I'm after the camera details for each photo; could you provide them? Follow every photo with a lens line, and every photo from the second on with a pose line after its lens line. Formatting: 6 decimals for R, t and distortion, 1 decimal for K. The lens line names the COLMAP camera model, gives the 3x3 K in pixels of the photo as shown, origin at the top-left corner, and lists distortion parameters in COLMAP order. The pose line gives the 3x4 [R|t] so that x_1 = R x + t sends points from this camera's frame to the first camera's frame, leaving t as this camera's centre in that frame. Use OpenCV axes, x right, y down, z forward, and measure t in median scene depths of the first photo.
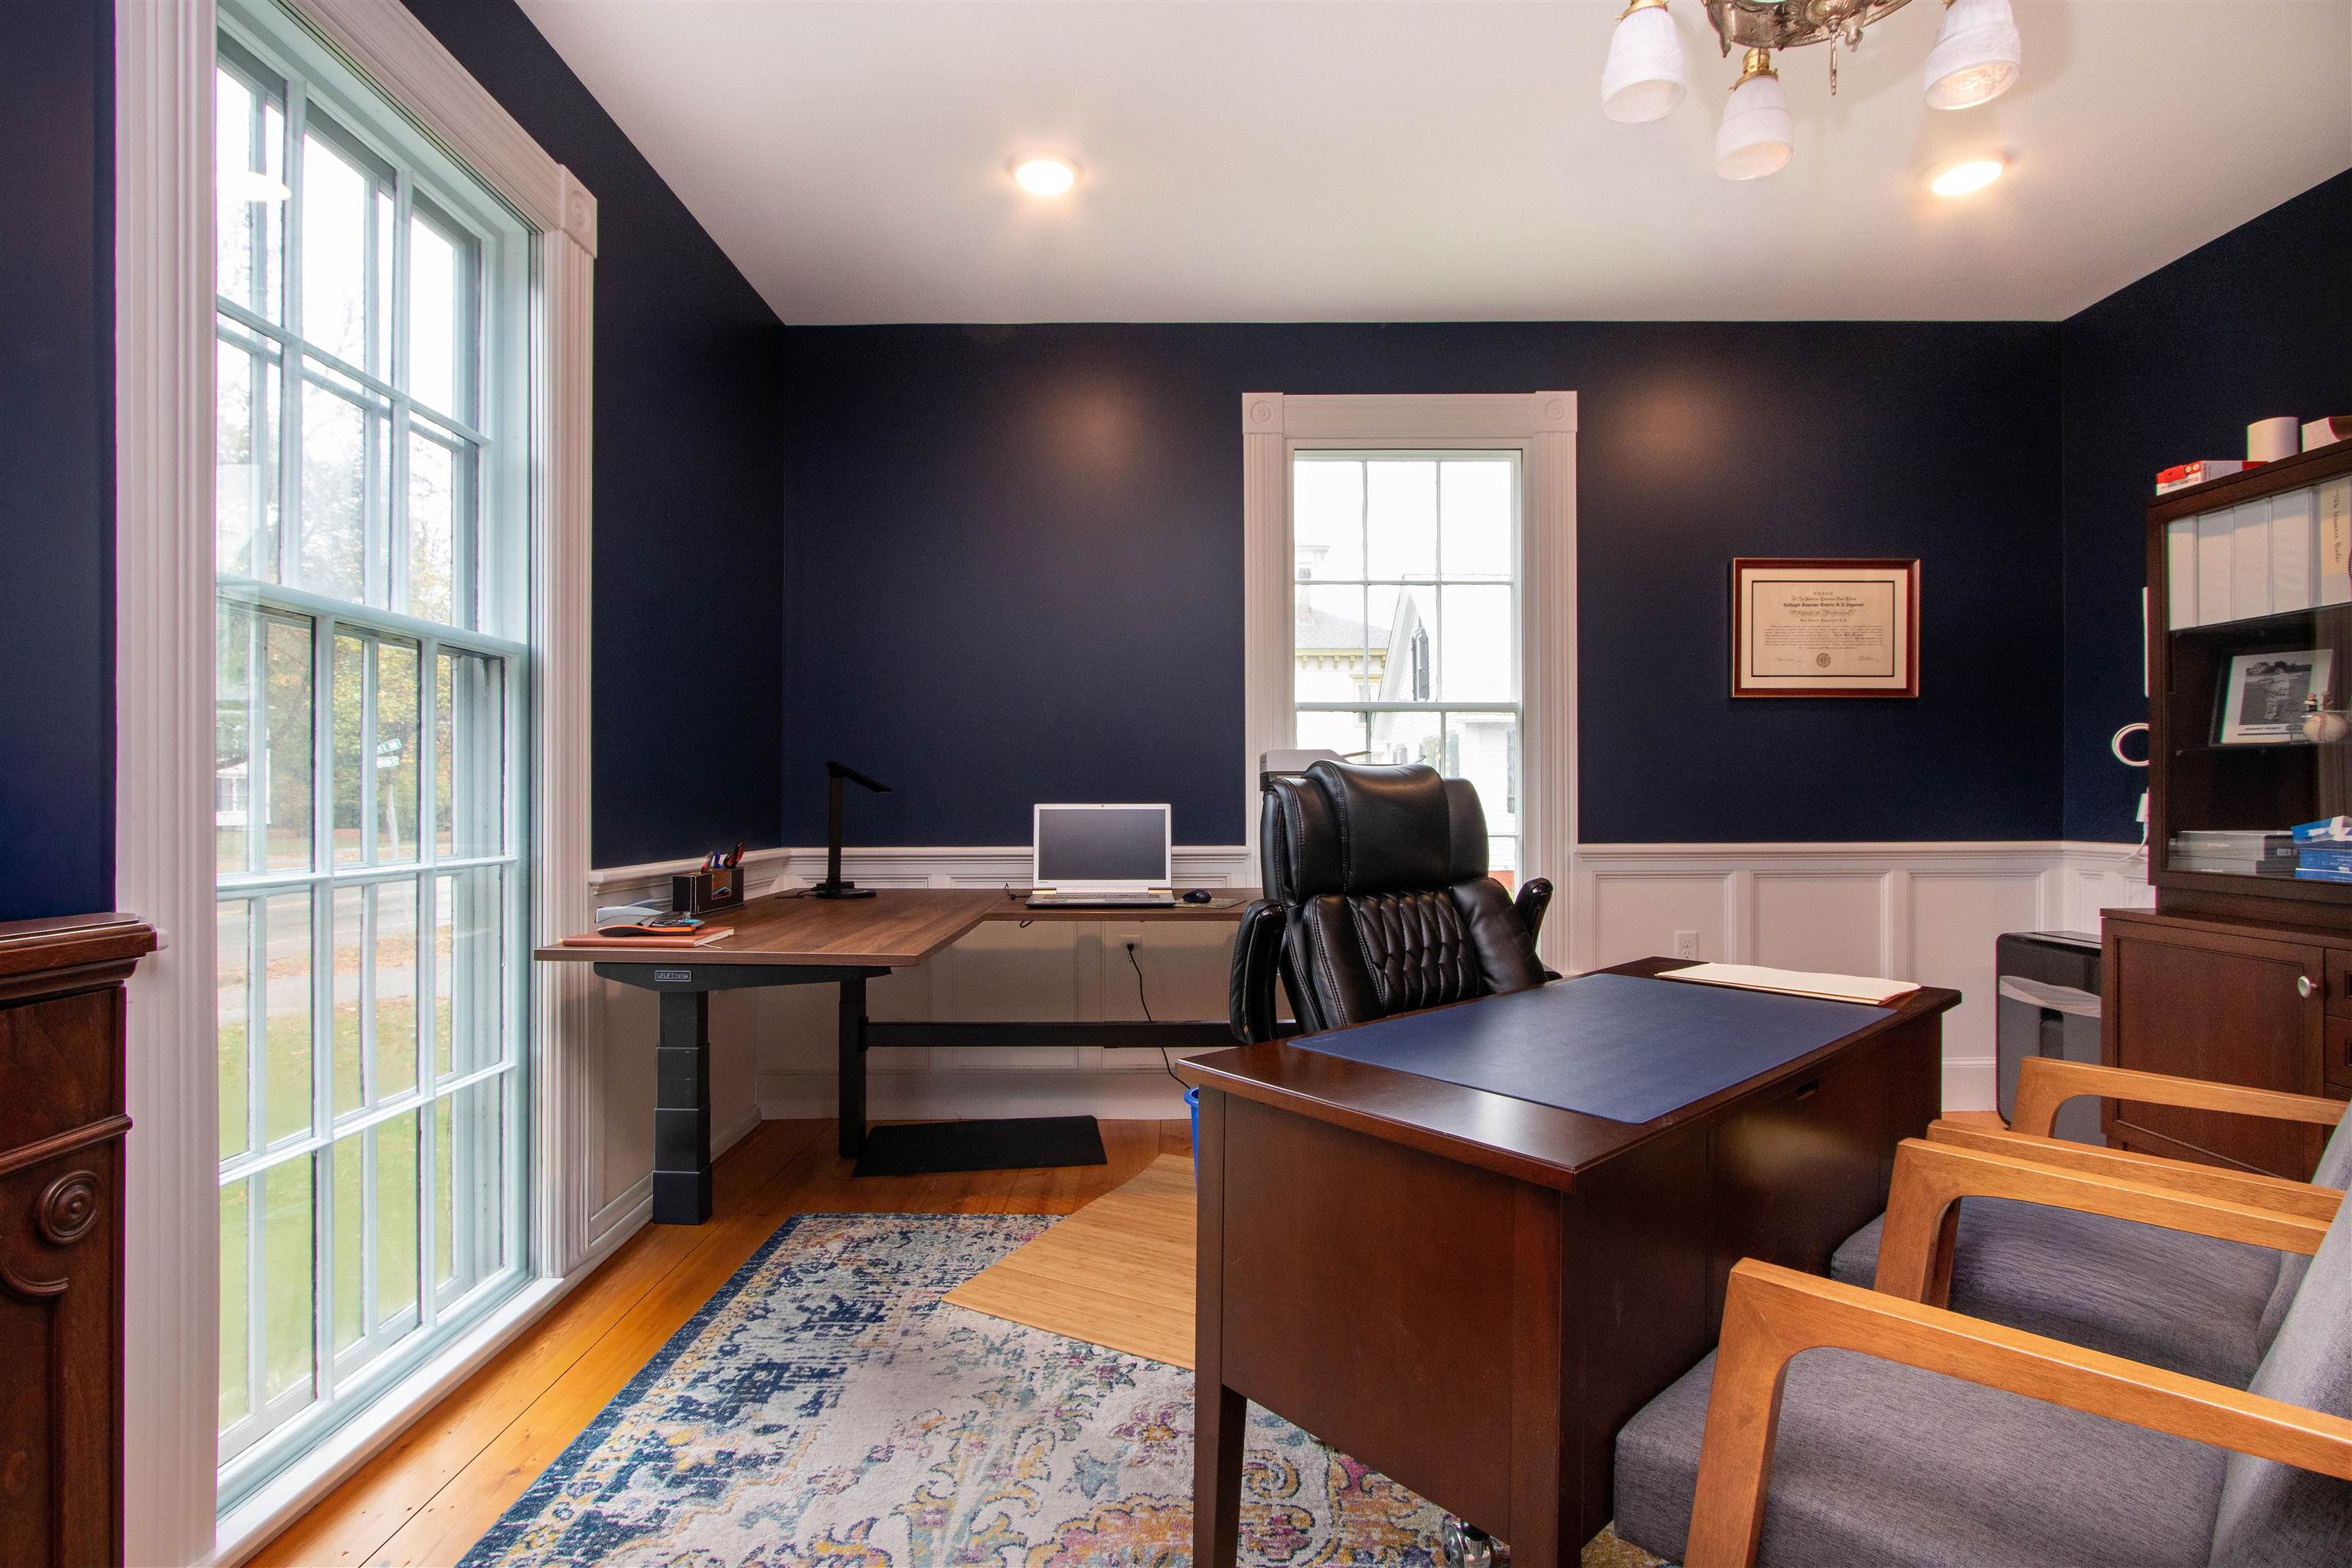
lens RADIAL K [[1119.1, 0, 1158.7], [0, 1119.1, 796.0], [0, 0, 1]] dist [-0.025002, 0.006095]
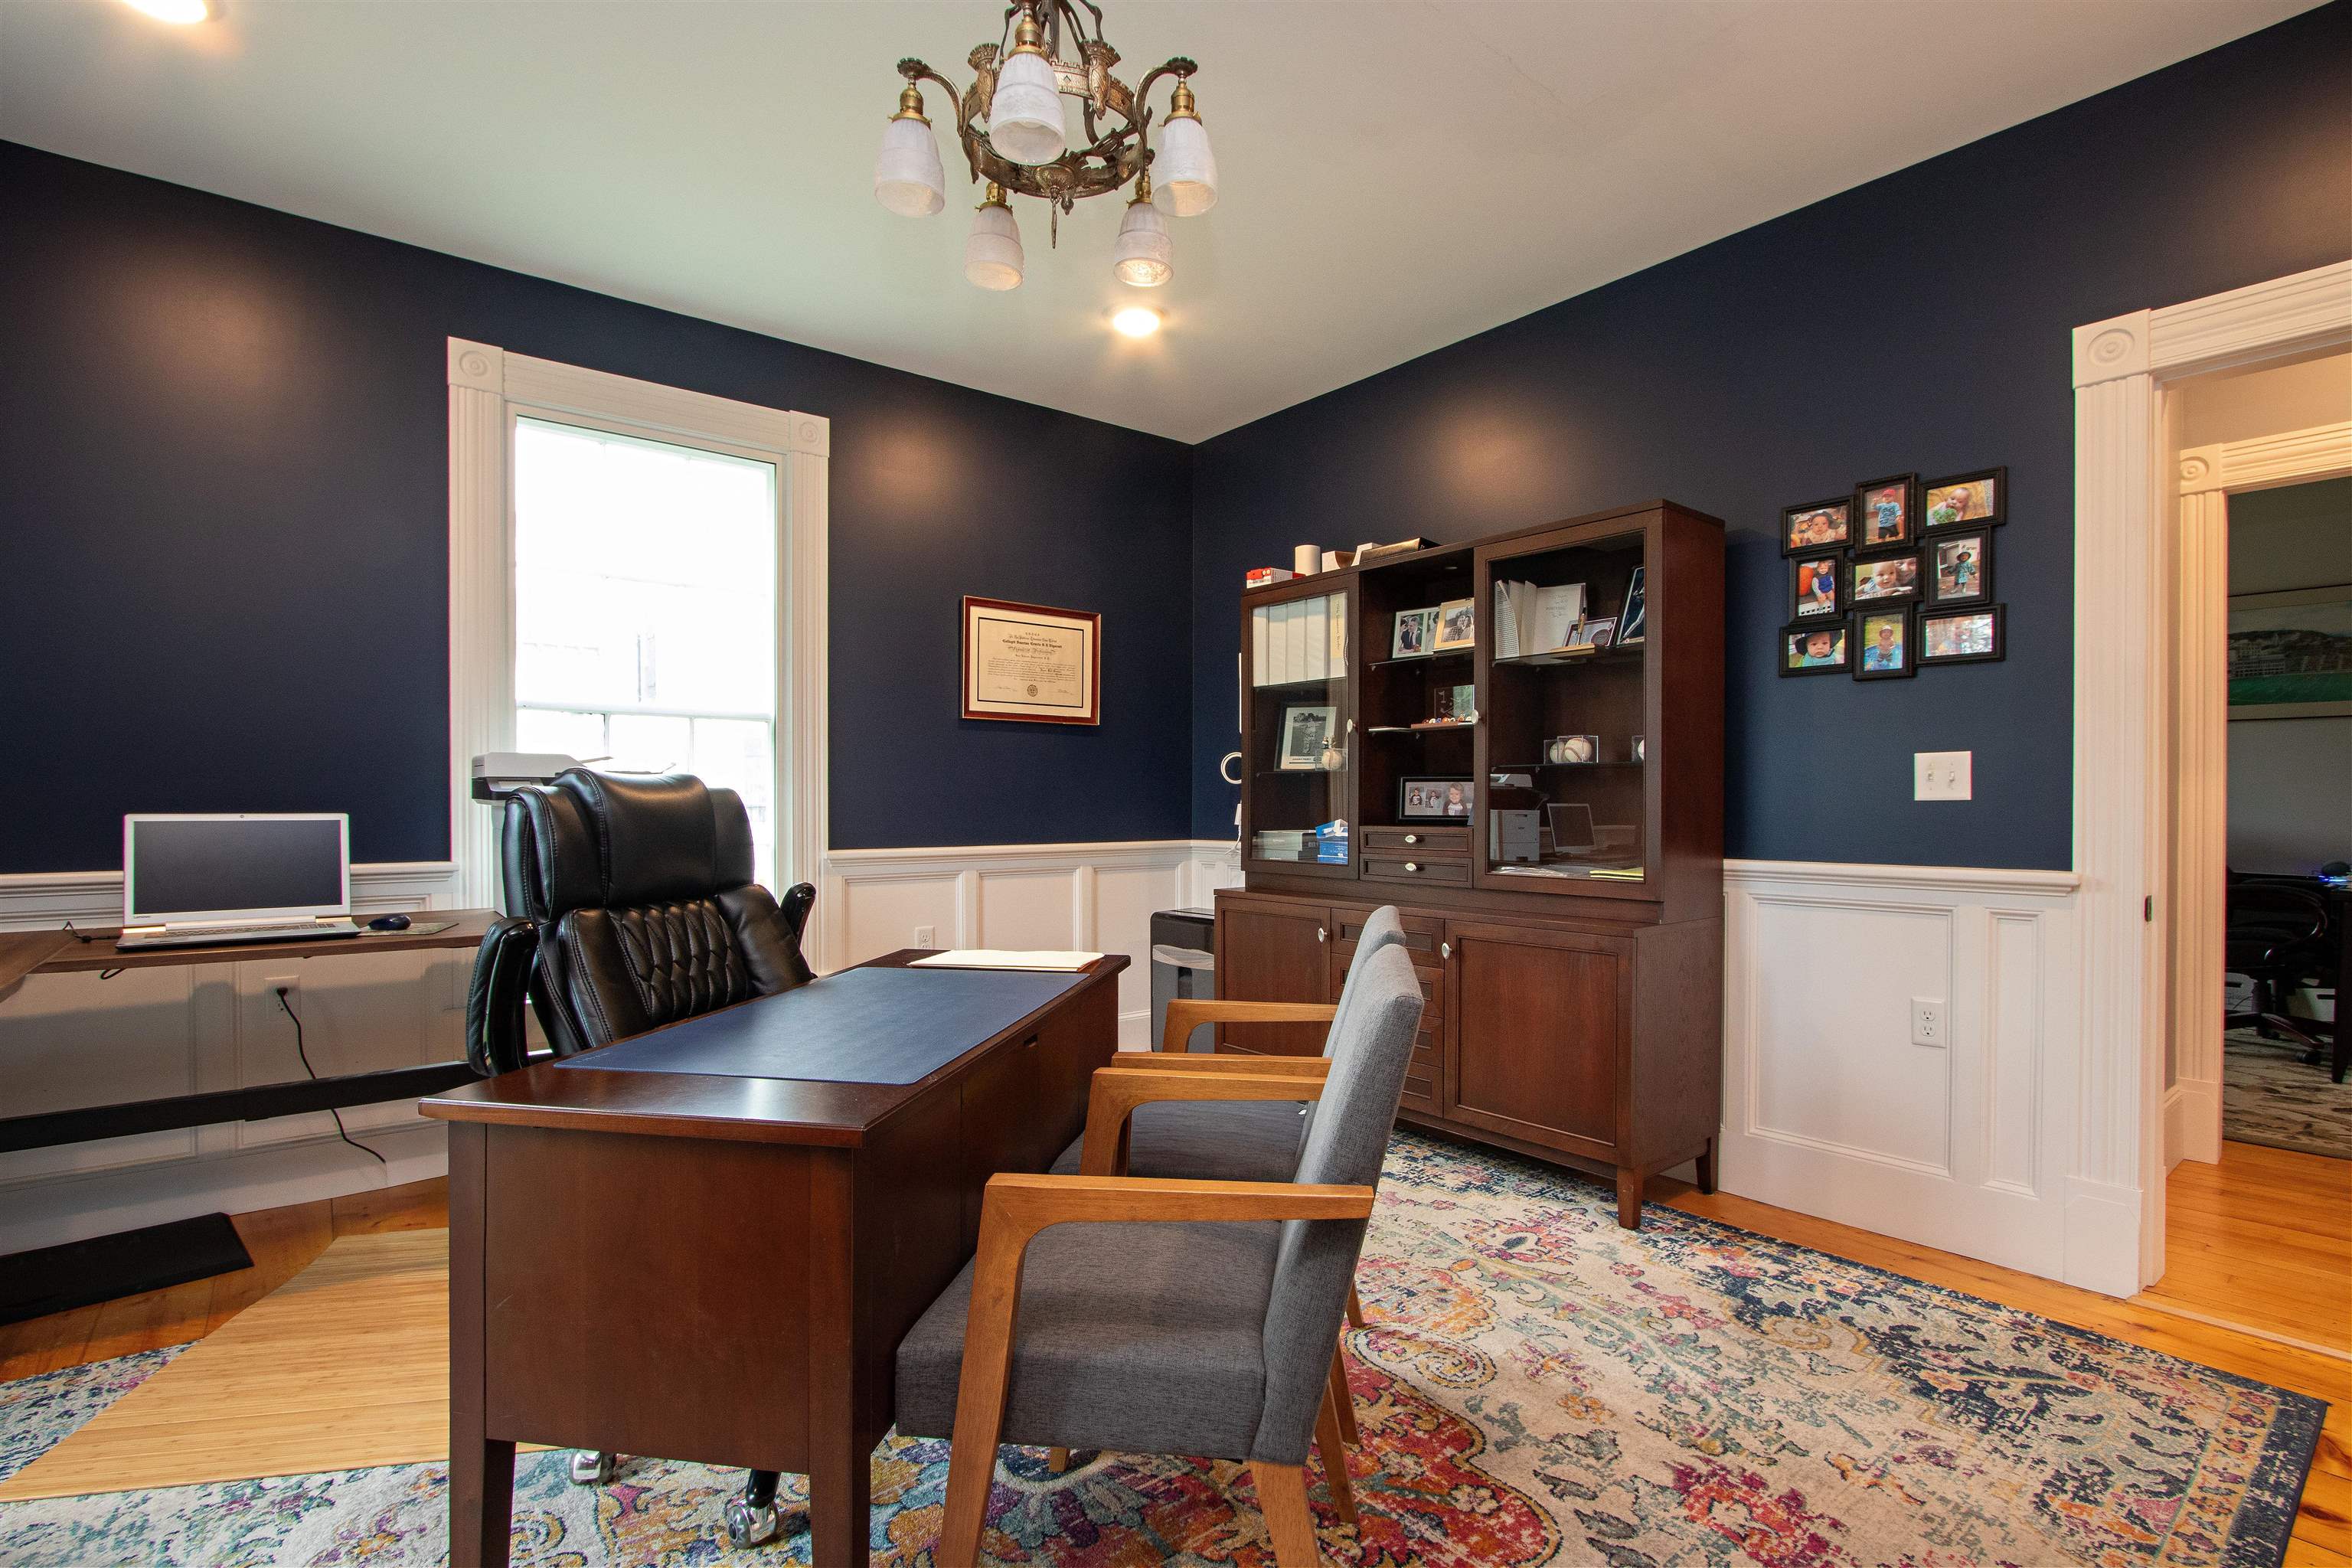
lens RADIAL K [[1119.1, 0, 1203.2], [0, 1119.1, 805.9], [0, 0, 1]] dist [-0.025002, 0.006095]
pose [[0.766742, 0.001339, 0.641954, -0.041234], [-0.002107, 0.999998, 0.000431, -0.000642], [-0.641952, -0.001682, 0.766743, -0.048936]]
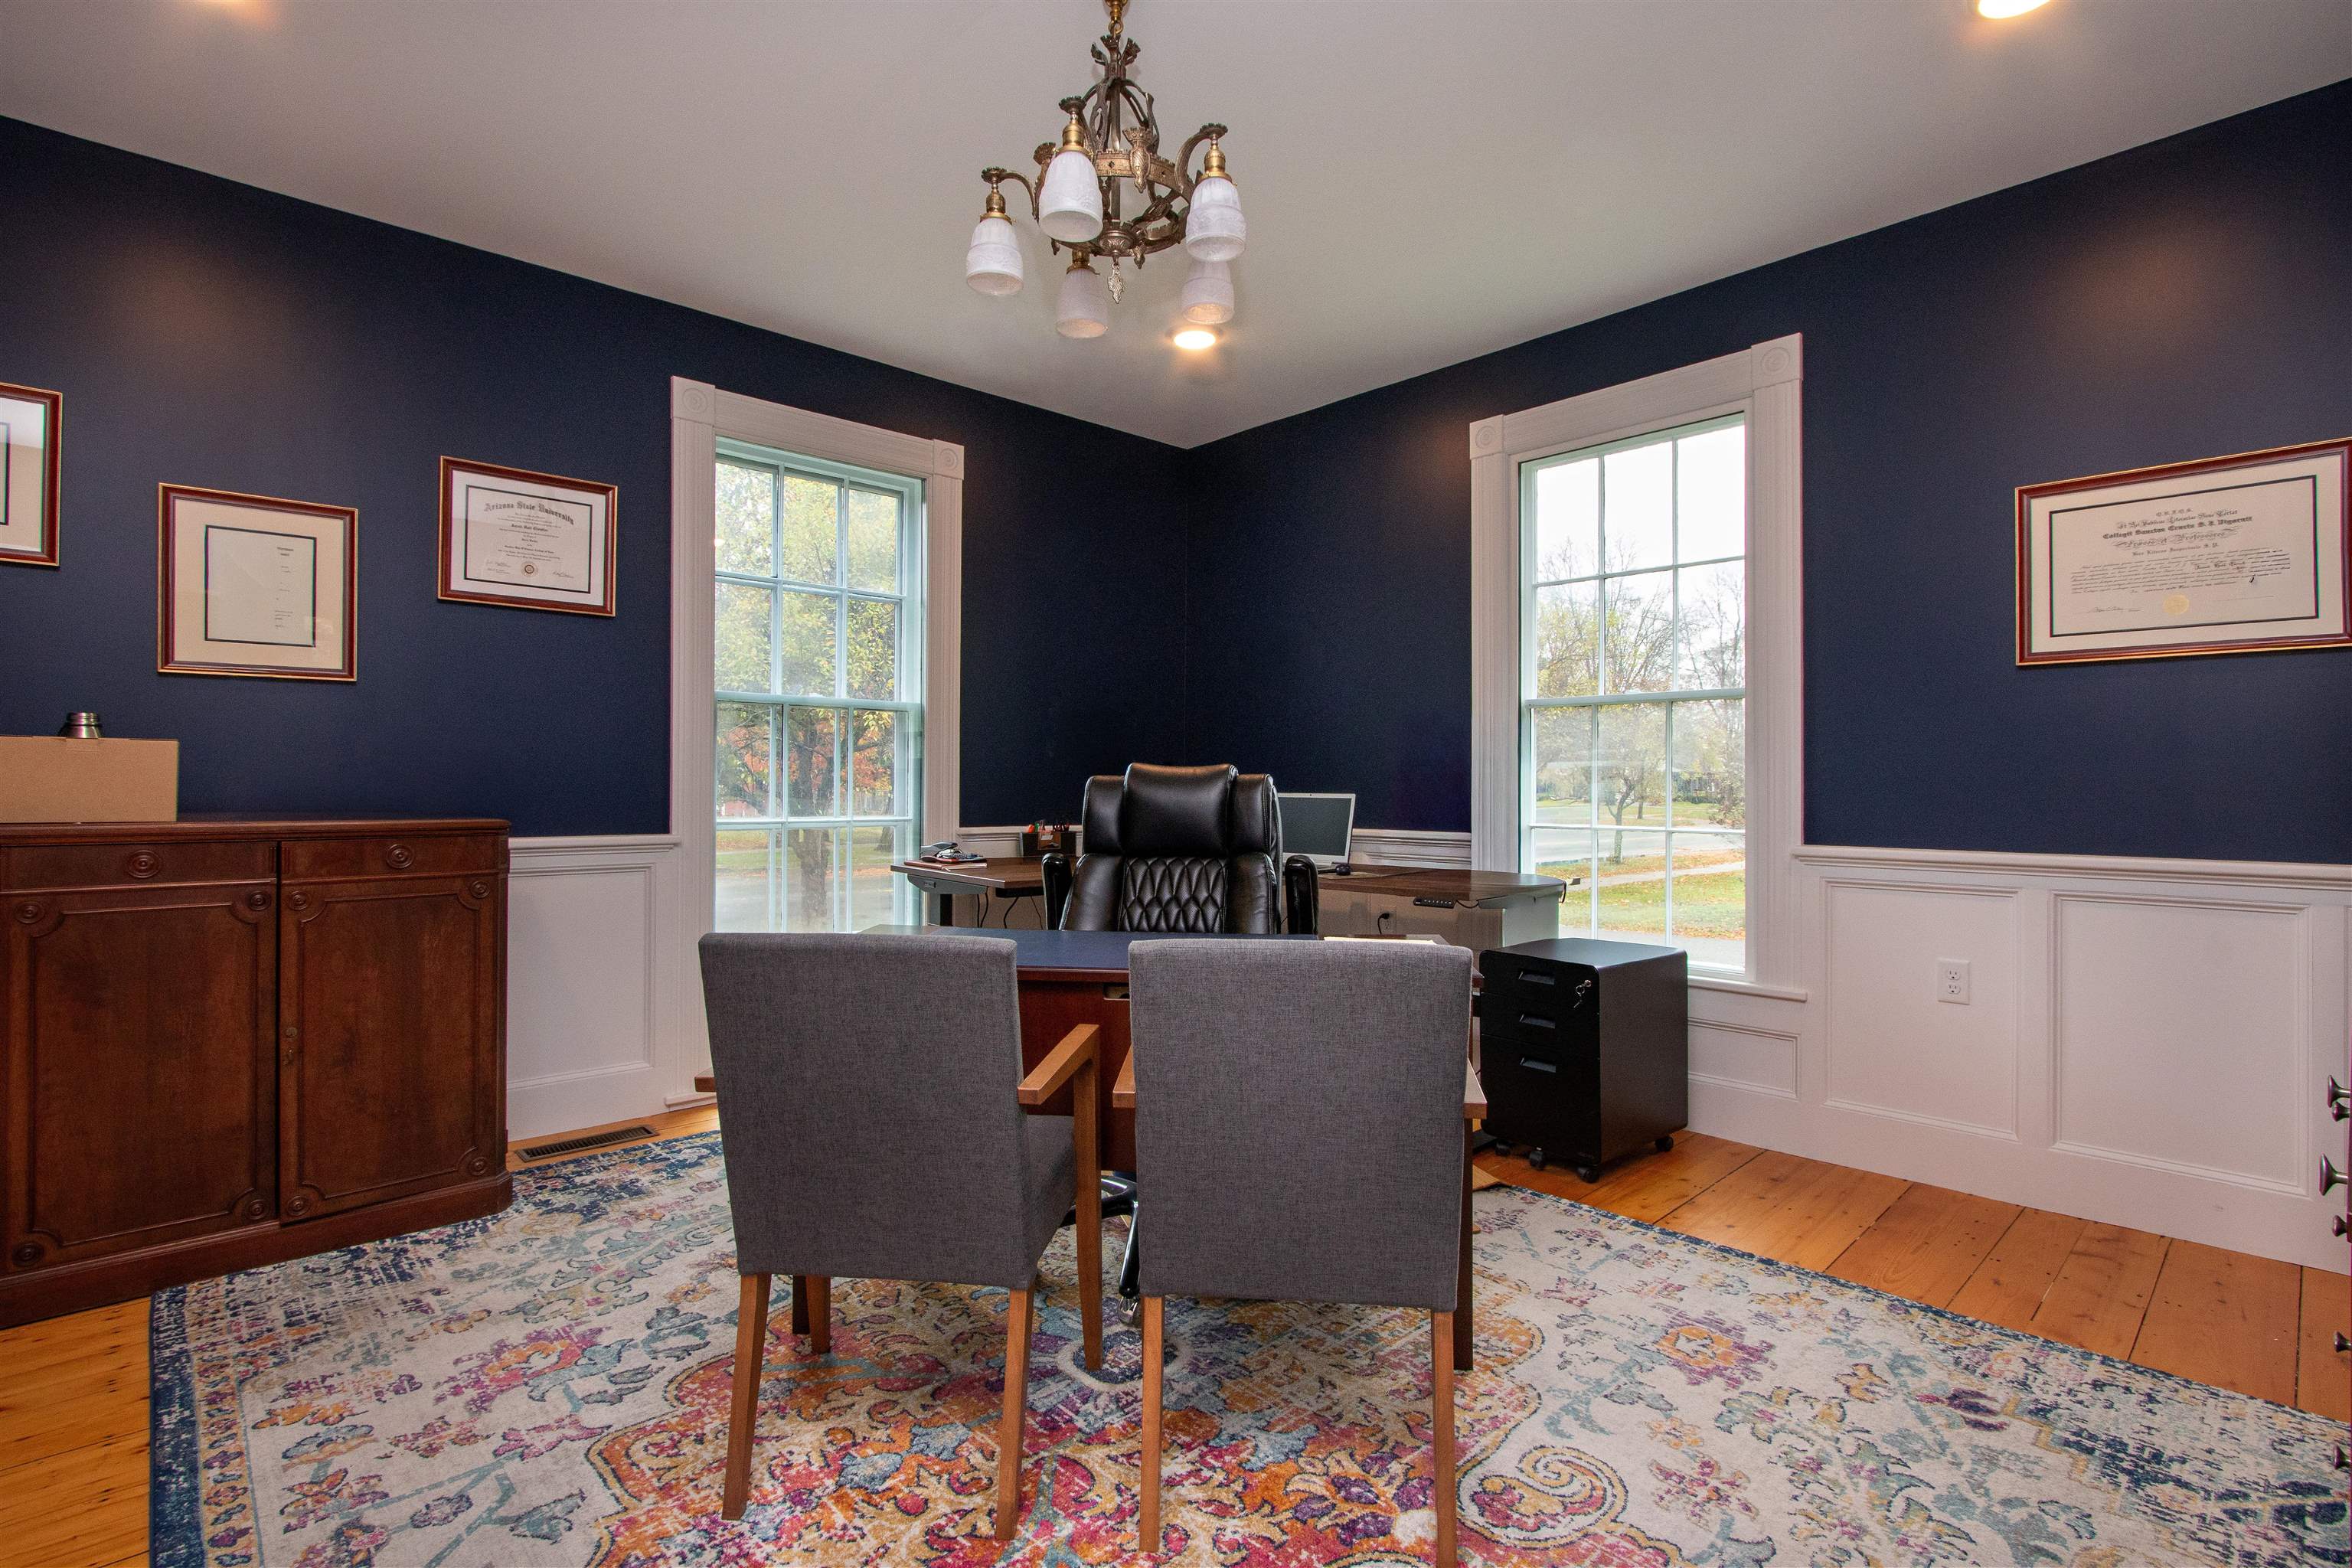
lens RADIAL K [[1119.1, 0, 1153.5], [0, 1119.1, 778.1], [0, 0, 1]] dist [-0.025002, 0.006095]
pose [[0.665659, 0.001937, -0.746253, 1.070810], [-0.002071, 0.999998, 0.000748, -0.014069], [0.746253, 0.001048, 0.665662, 0.045632]]
